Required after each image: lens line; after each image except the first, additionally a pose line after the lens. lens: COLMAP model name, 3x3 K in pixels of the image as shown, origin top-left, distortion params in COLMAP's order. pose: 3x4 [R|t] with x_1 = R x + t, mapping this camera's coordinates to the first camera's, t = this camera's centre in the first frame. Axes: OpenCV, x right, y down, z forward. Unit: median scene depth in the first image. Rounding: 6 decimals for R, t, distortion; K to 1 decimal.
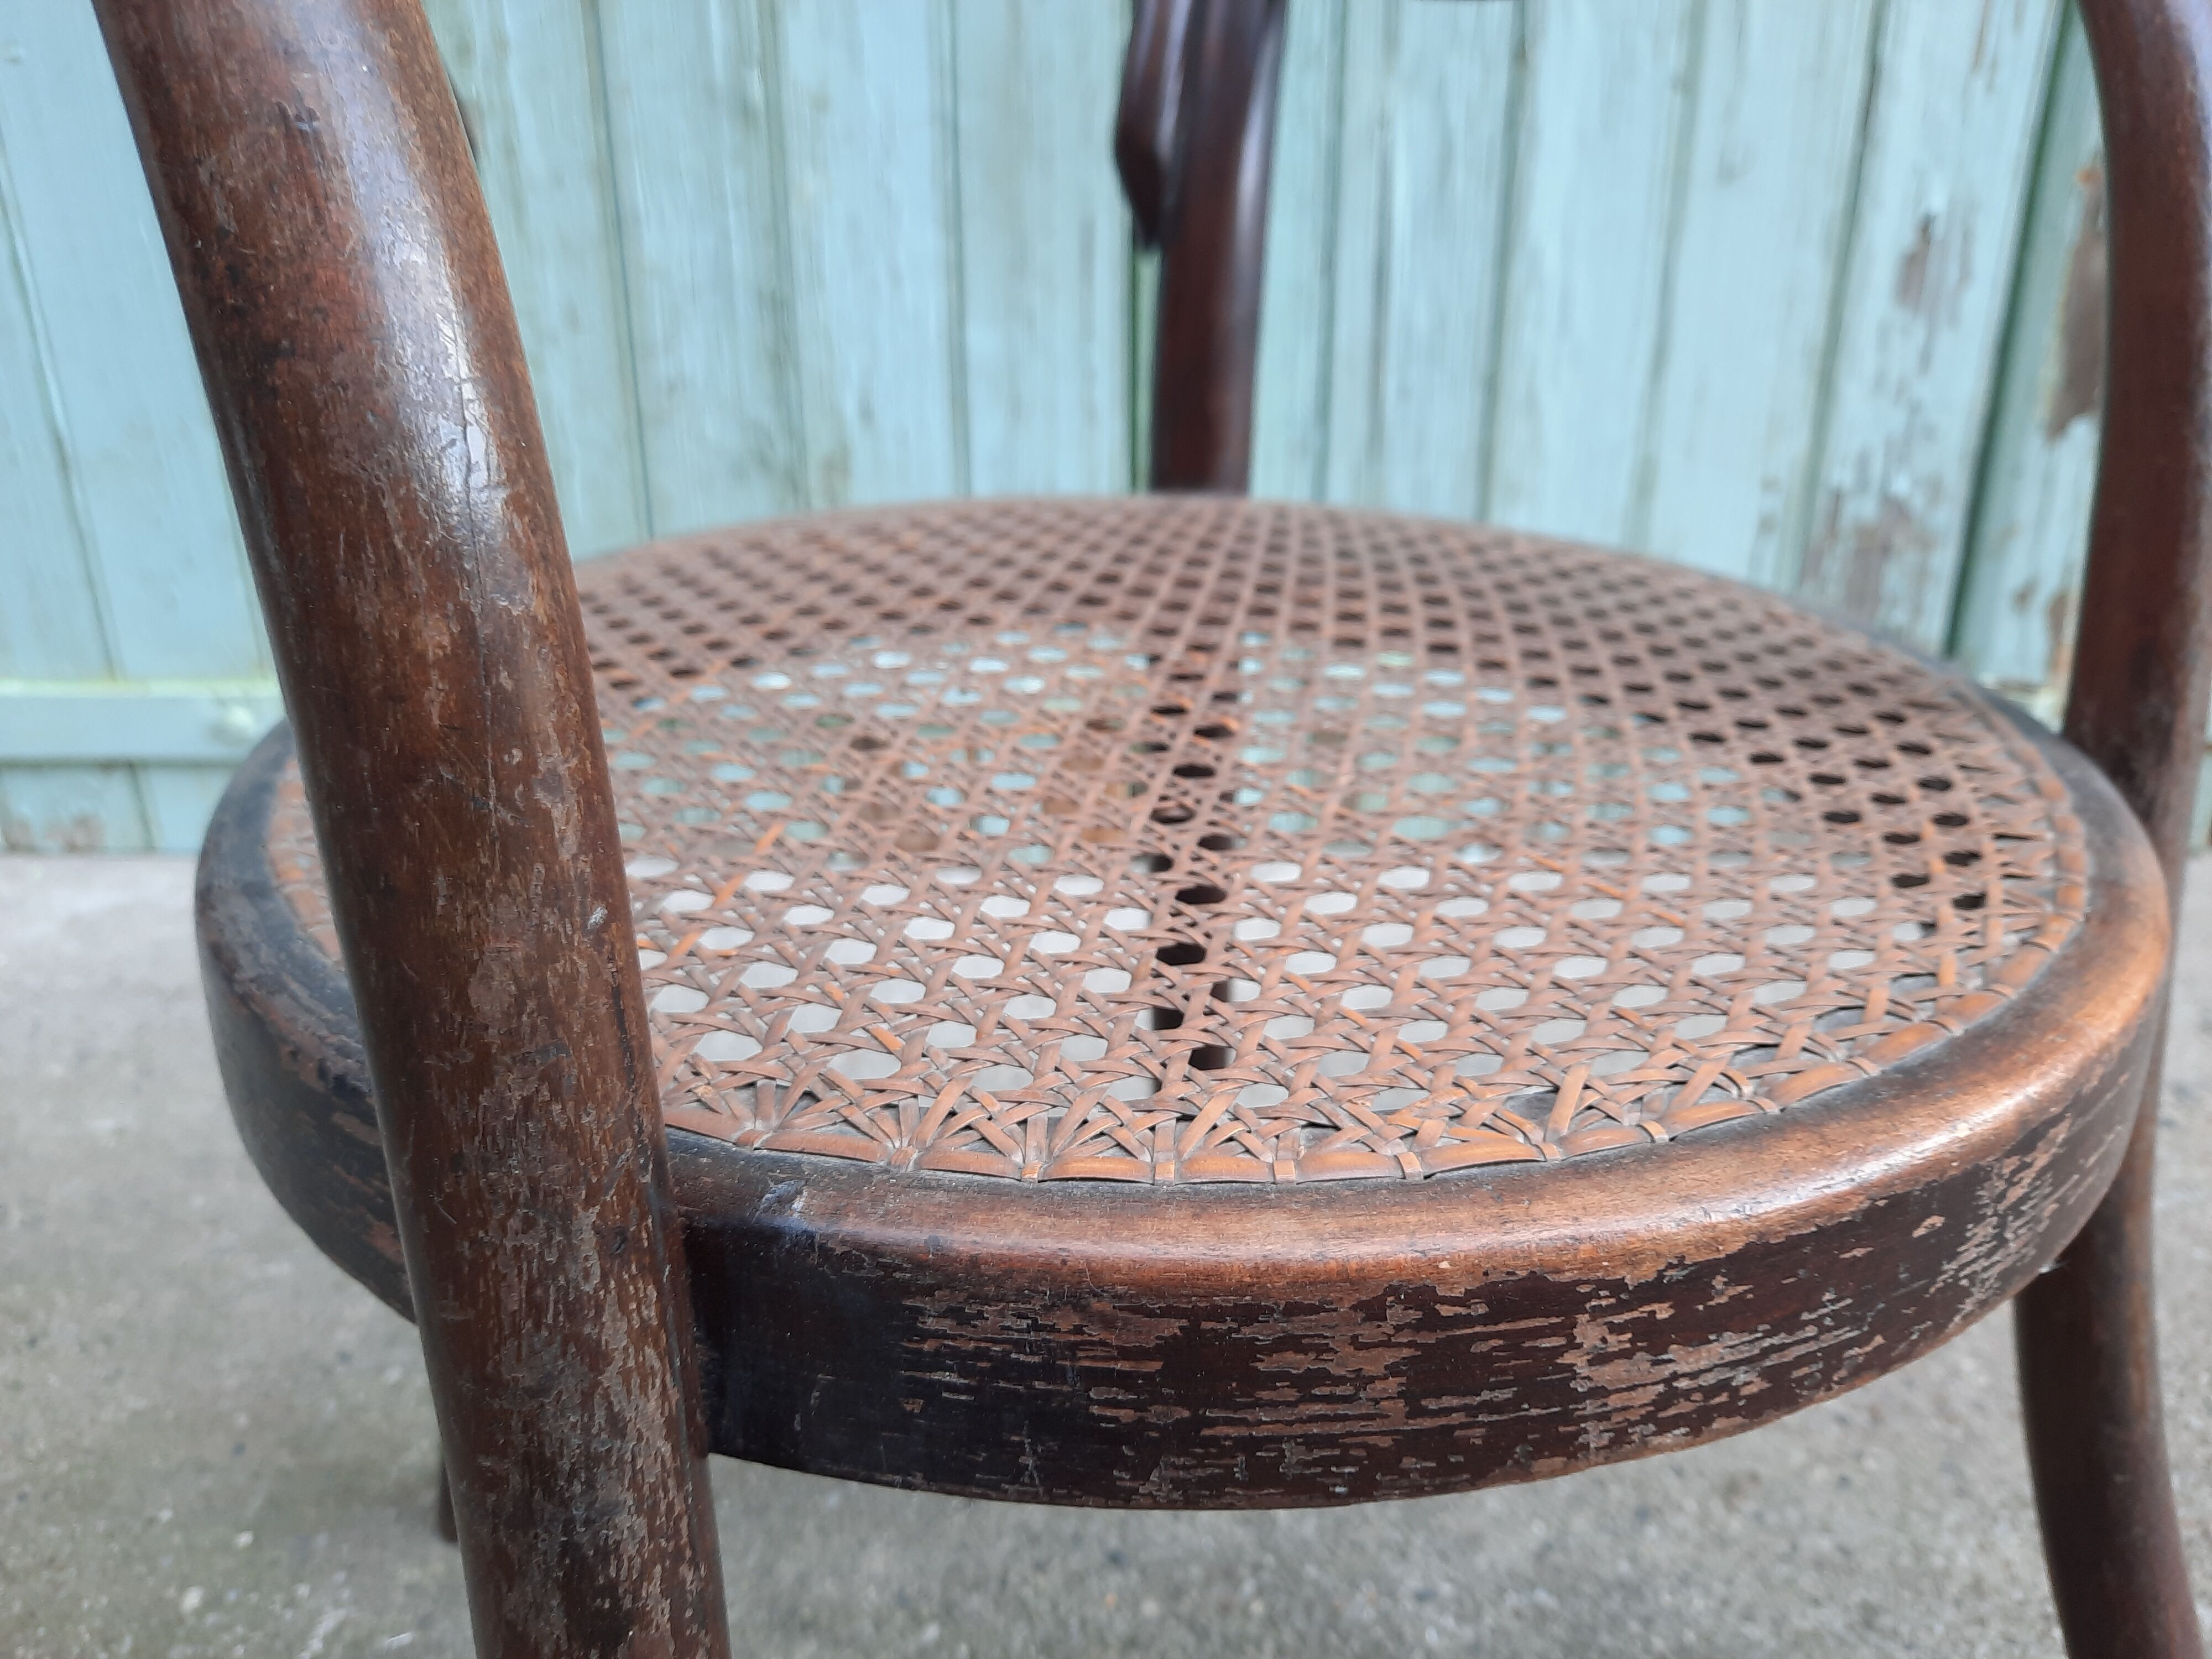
lens RADIAL K [[1620.4, 0, 1125.9], [0, 1620.4, 844.1], [0, 0, 1]] dist [-0.006088, -0.030670]
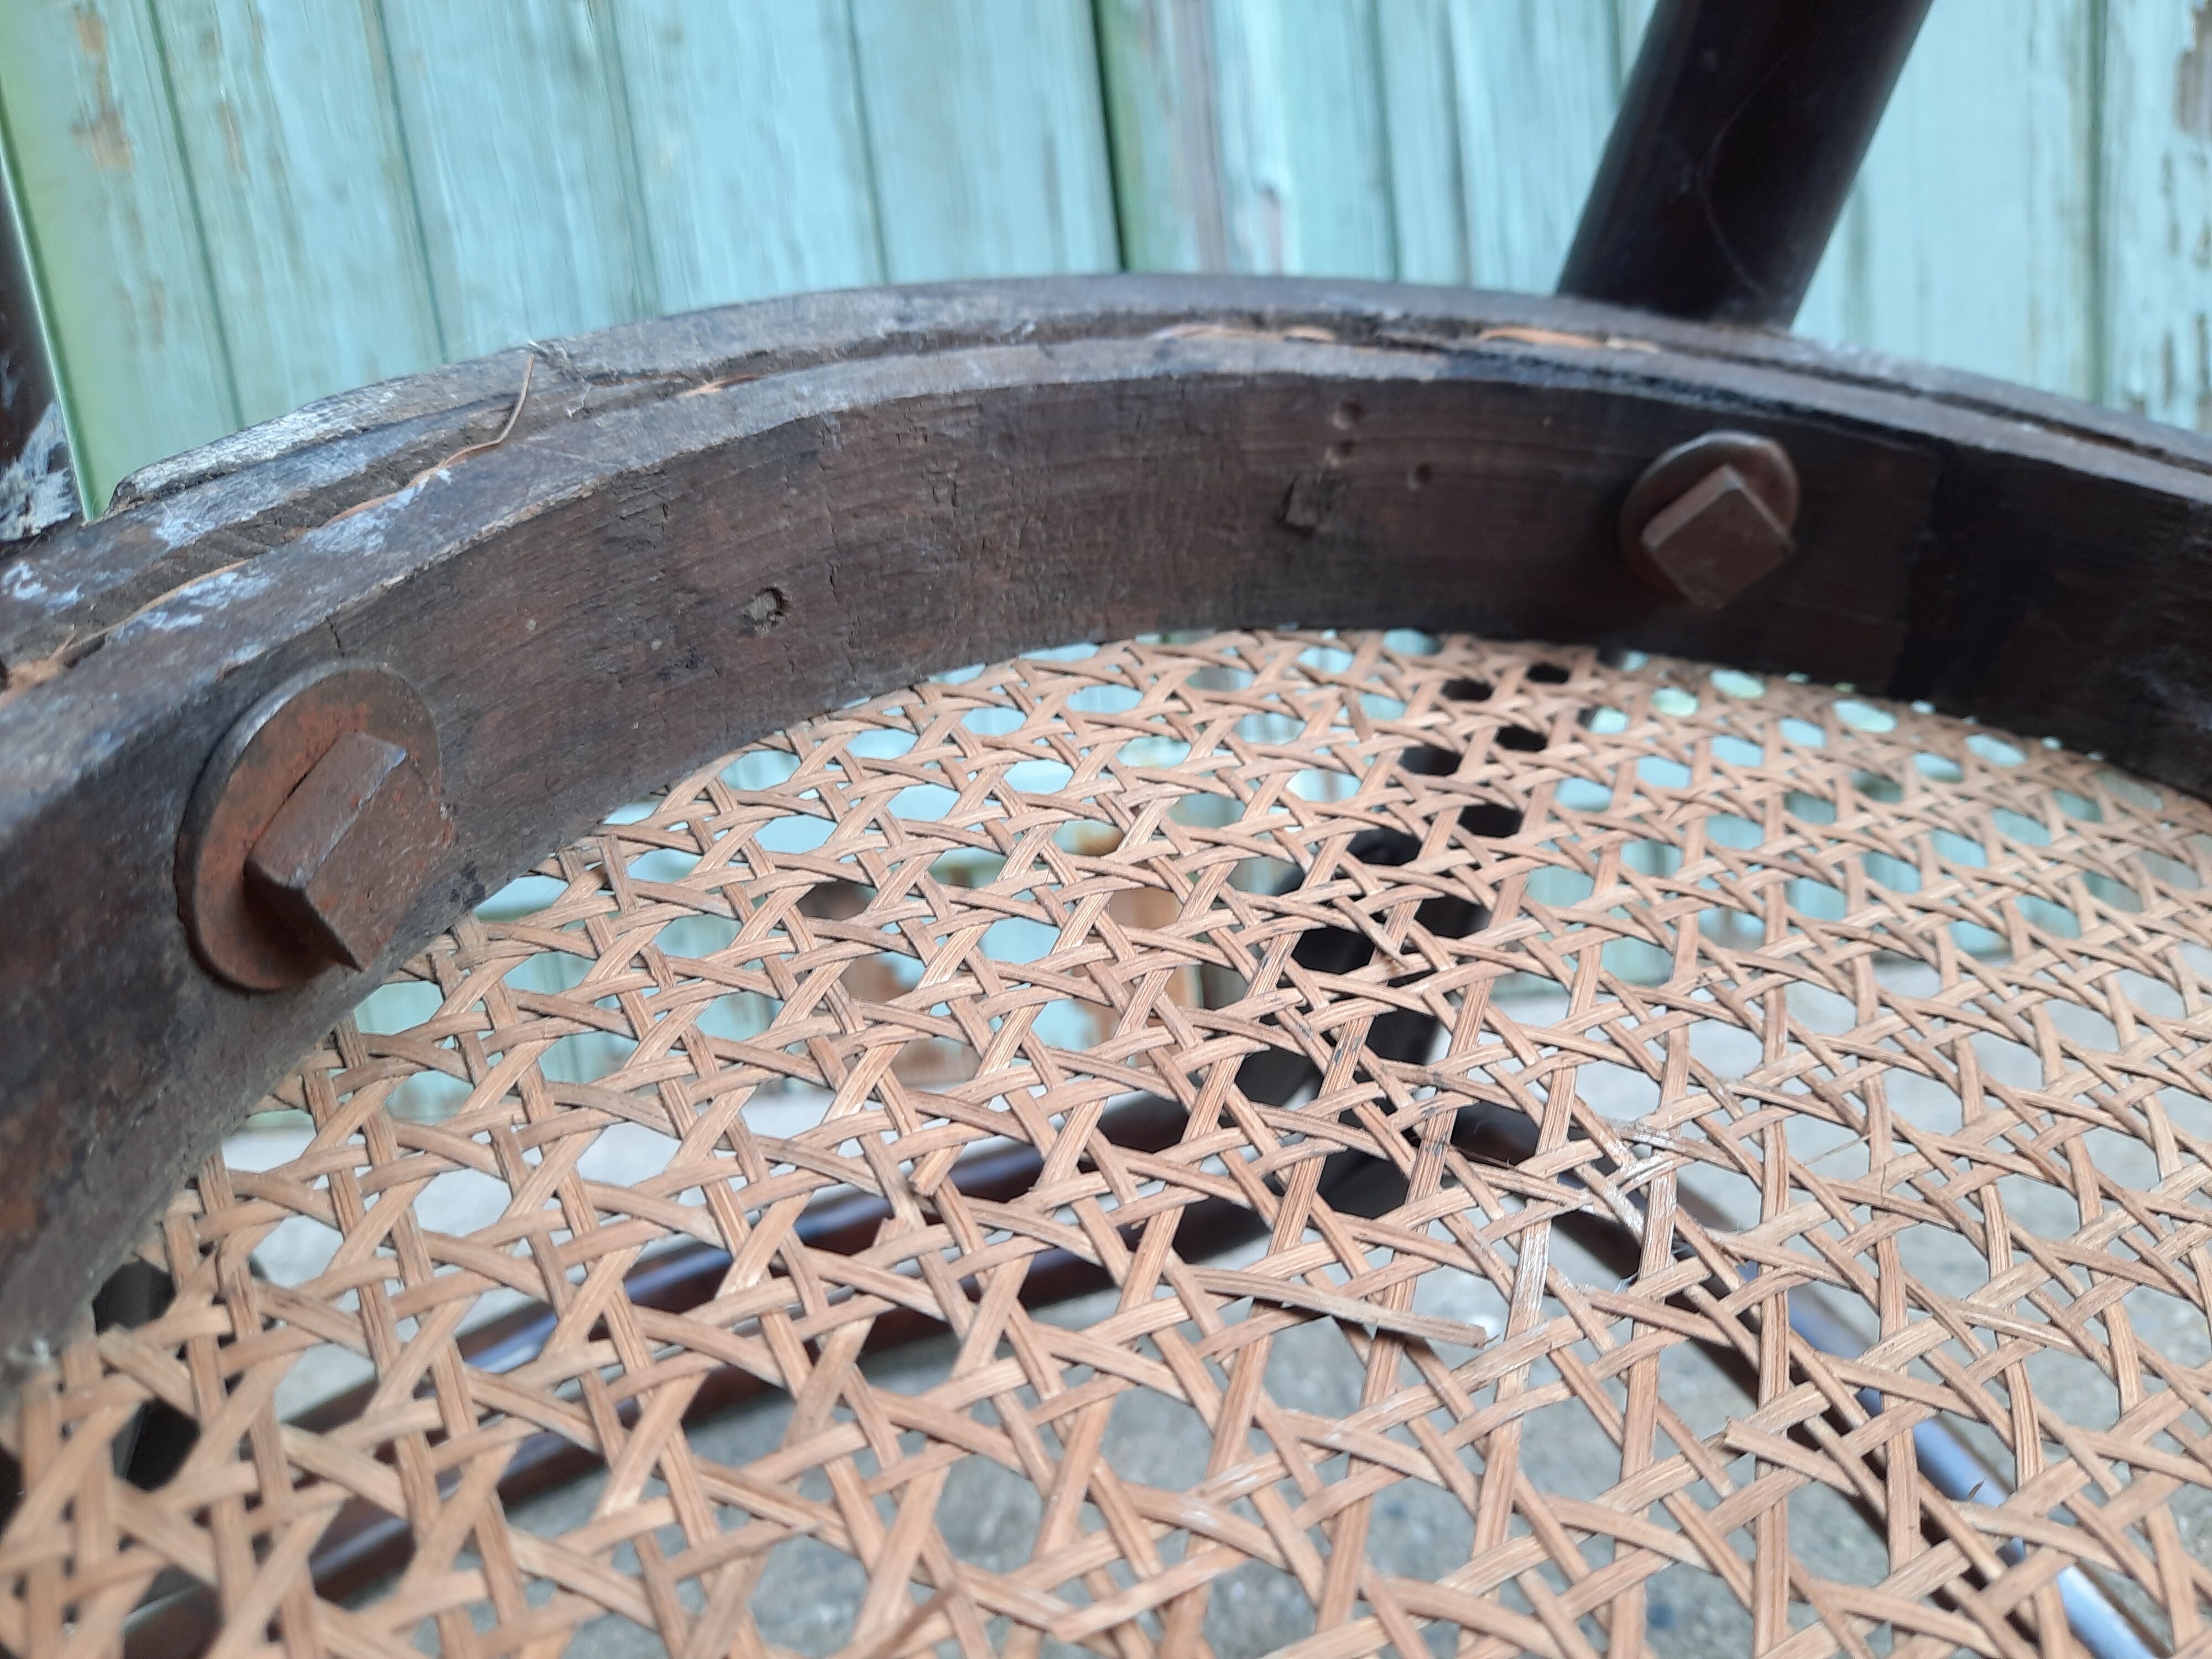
lens RADIAL K [[1620.4, 0, 1093.7], [0, 1620.4, 827.3], [0, 0, 1]] dist [-0.006088, -0.030670]
pose [[0.992985, -0.112186, -0.037338, -0.016368], [0.103617, 0.977785, -0.182209, 0.079298], [0.056950, 0.177062, 0.982551, 0.542630]]
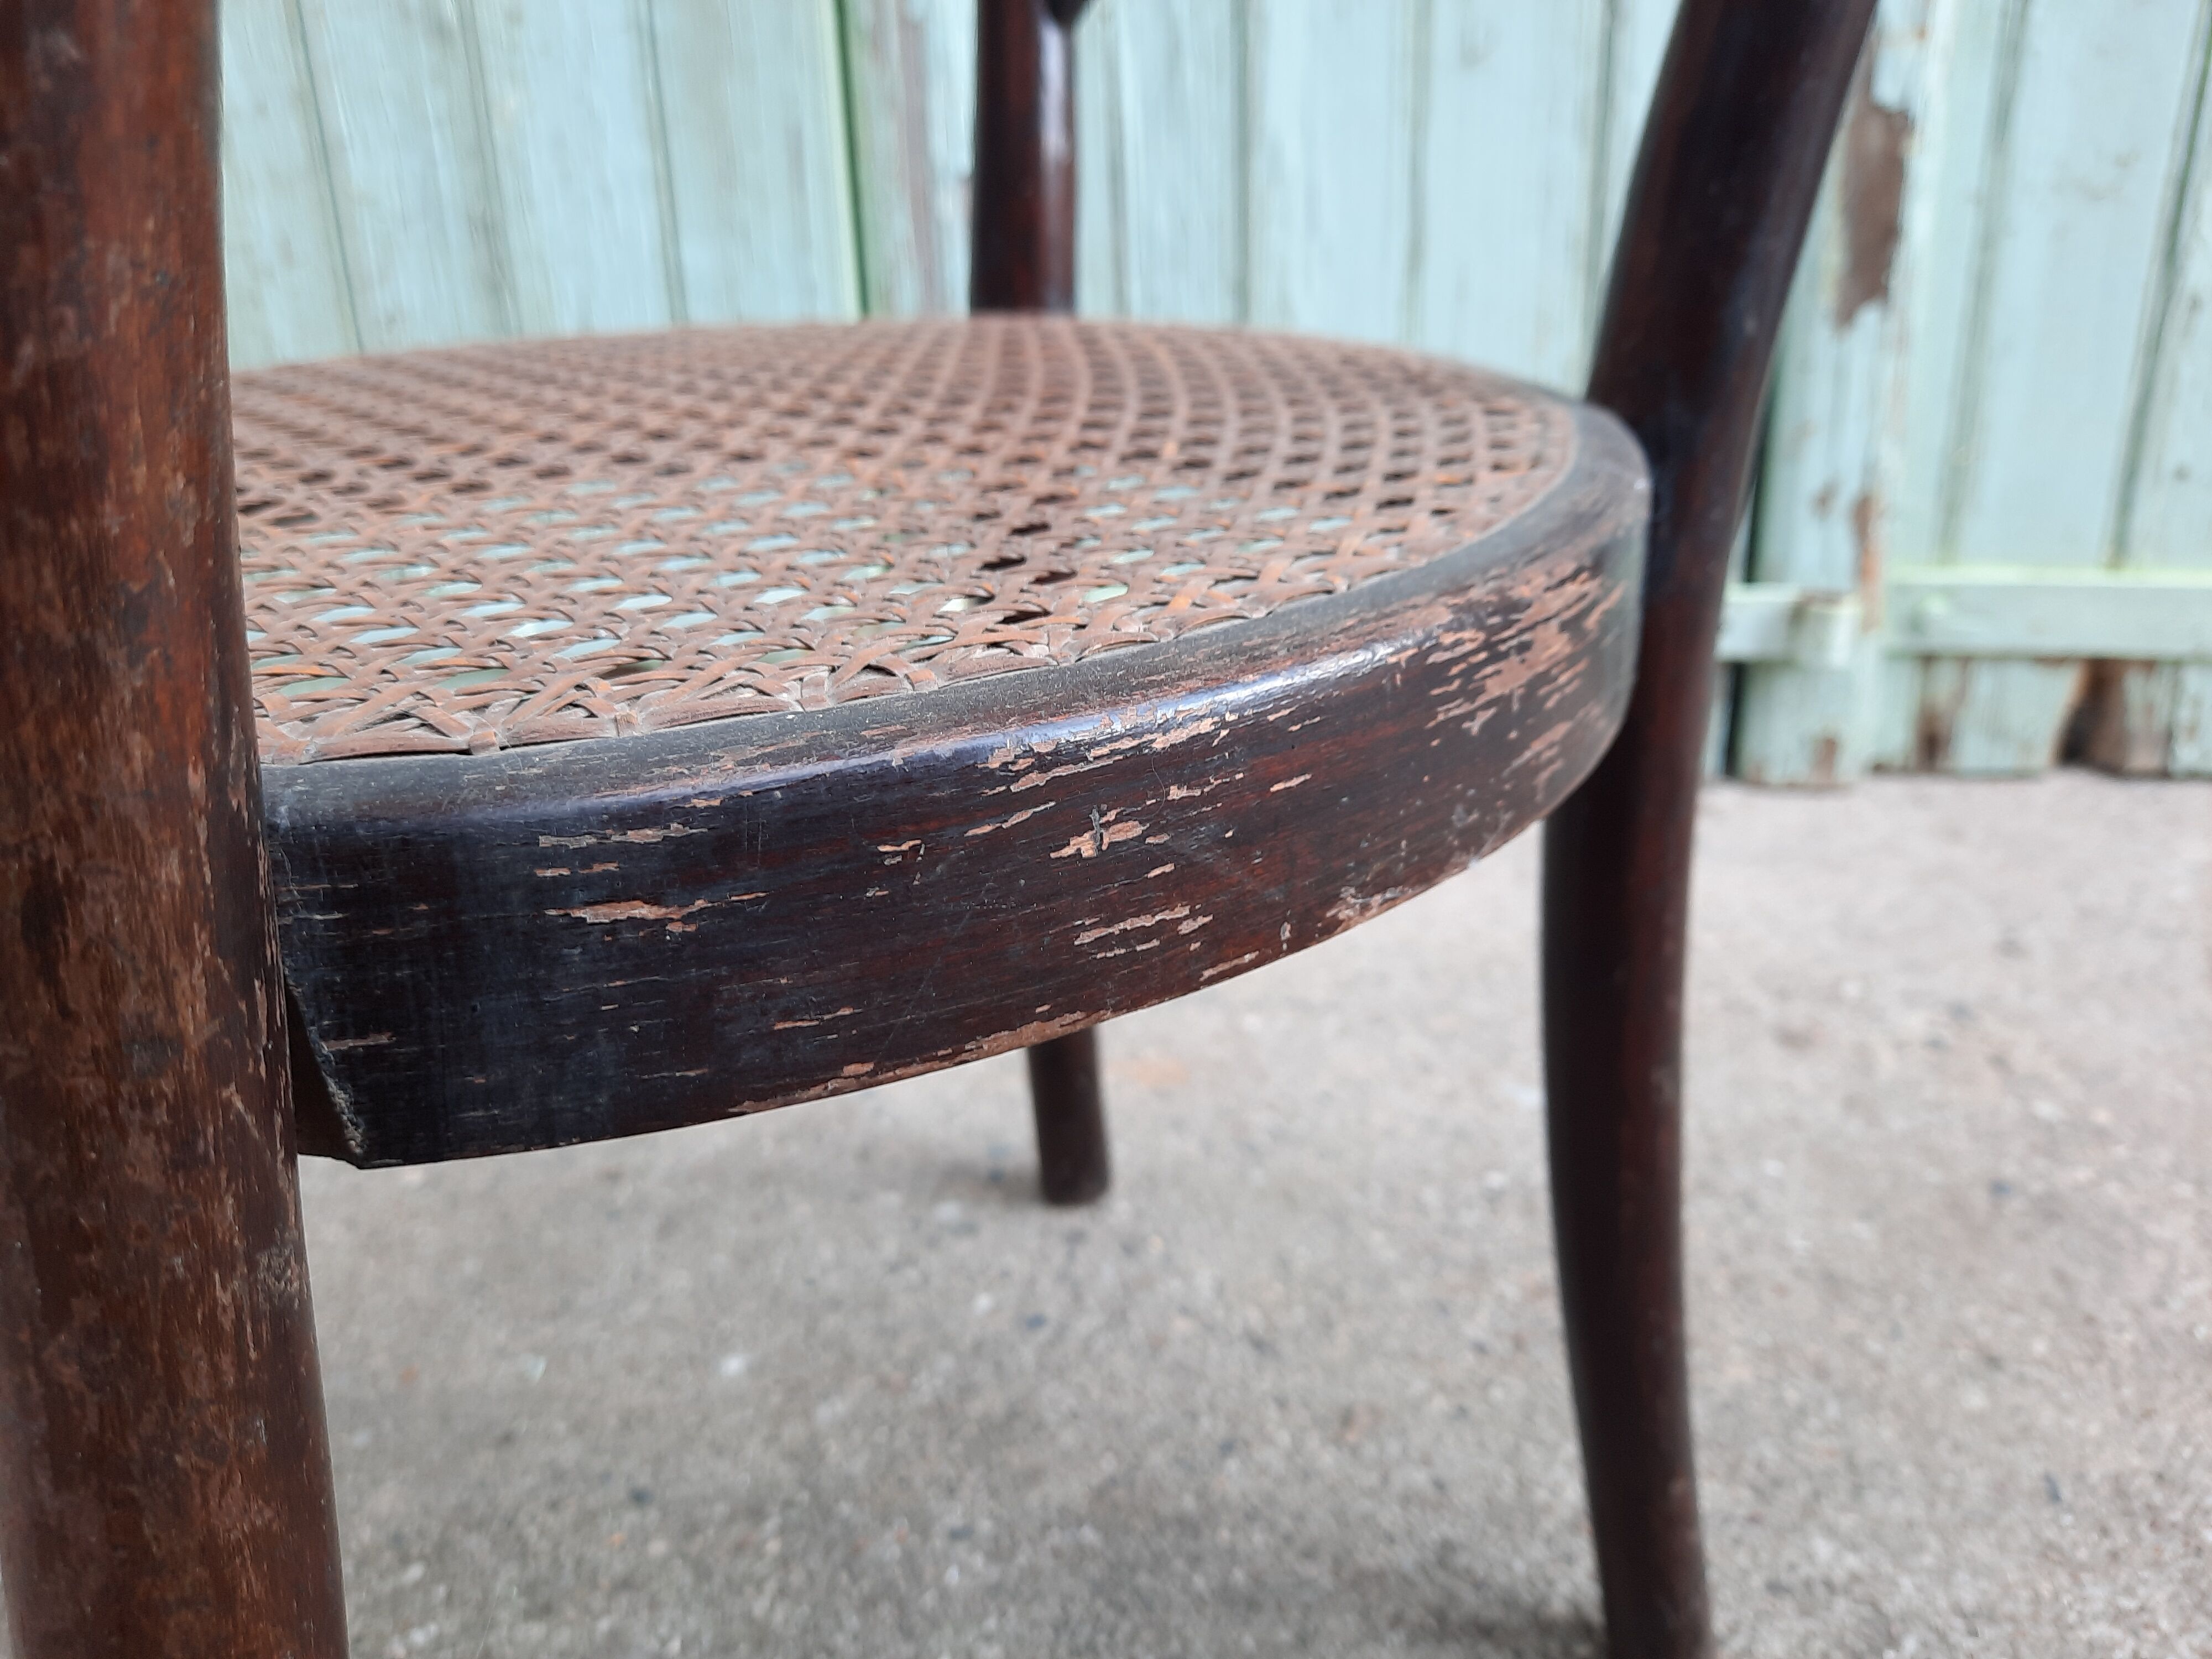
lens RADIAL K [[1620.4, 0, 1121.2], [0, 1620.4, 838.3], [0, 0, 1]] dist [-0.006088, -0.030670]
pose [[0.999396, -0.021259, -0.027488, 0.295597], [0.020987, 0.999728, -0.010136, 0.079471], [0.027696, 0.009553, 0.999571, 0.080407]]
